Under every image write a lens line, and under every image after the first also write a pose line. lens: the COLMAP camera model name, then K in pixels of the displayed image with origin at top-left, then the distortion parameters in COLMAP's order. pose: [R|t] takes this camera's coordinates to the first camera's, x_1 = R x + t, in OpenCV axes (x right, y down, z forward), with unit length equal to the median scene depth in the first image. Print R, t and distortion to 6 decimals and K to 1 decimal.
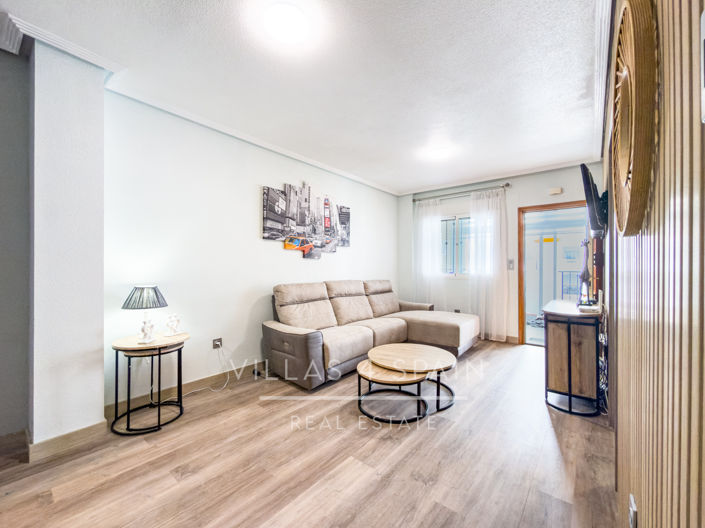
lens RADIAL K [[291.3, 0, 352.5], [0, 291.3, 264.0], [0, 0, 1]] dist [-0.000132, 0.000014]
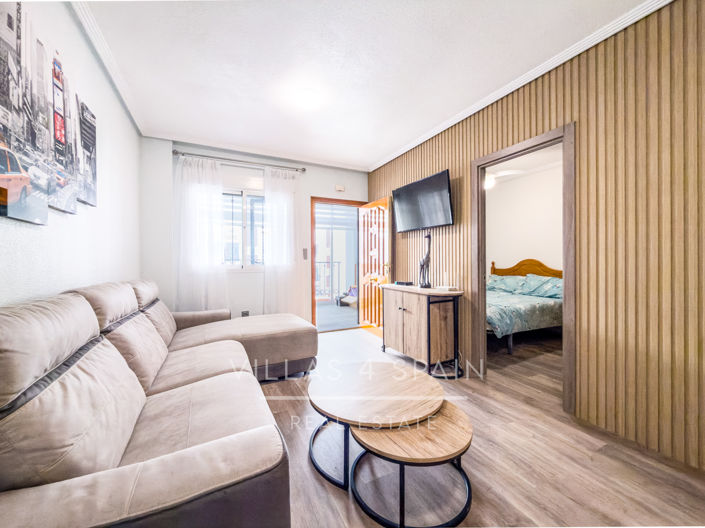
lens RADIAL K [[284.1, 0, 352.5], [0, 284.1, 264.0], [0, 0, 1]] dist [0.000664, -0.000023]
pose [[0.407976, -0.011544, 0.912920, -0.273722], [0.000300, 0.999922, 0.012510, 0.023514], [-0.912993, -0.004830, 0.407947, 0.541875]]
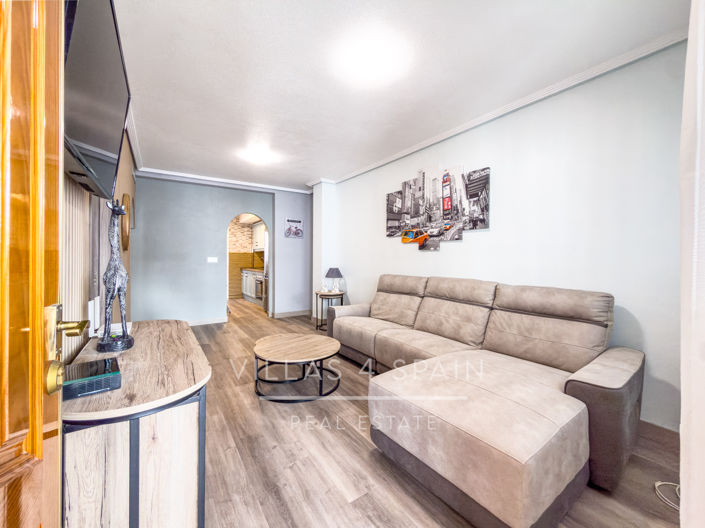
lens RADIAL K [[291.3, 0, 352.5], [0, 291.3, 264.0], [0, 0, 1]] dist [-0.000132, 0.000014]
pose [[-0.280006, -0.008440, -0.959961, 0.773535], [-0.018238, 0.999828, -0.003471, 0.030316], [0.959825, 0.016536, -0.280111, 1.017121]]
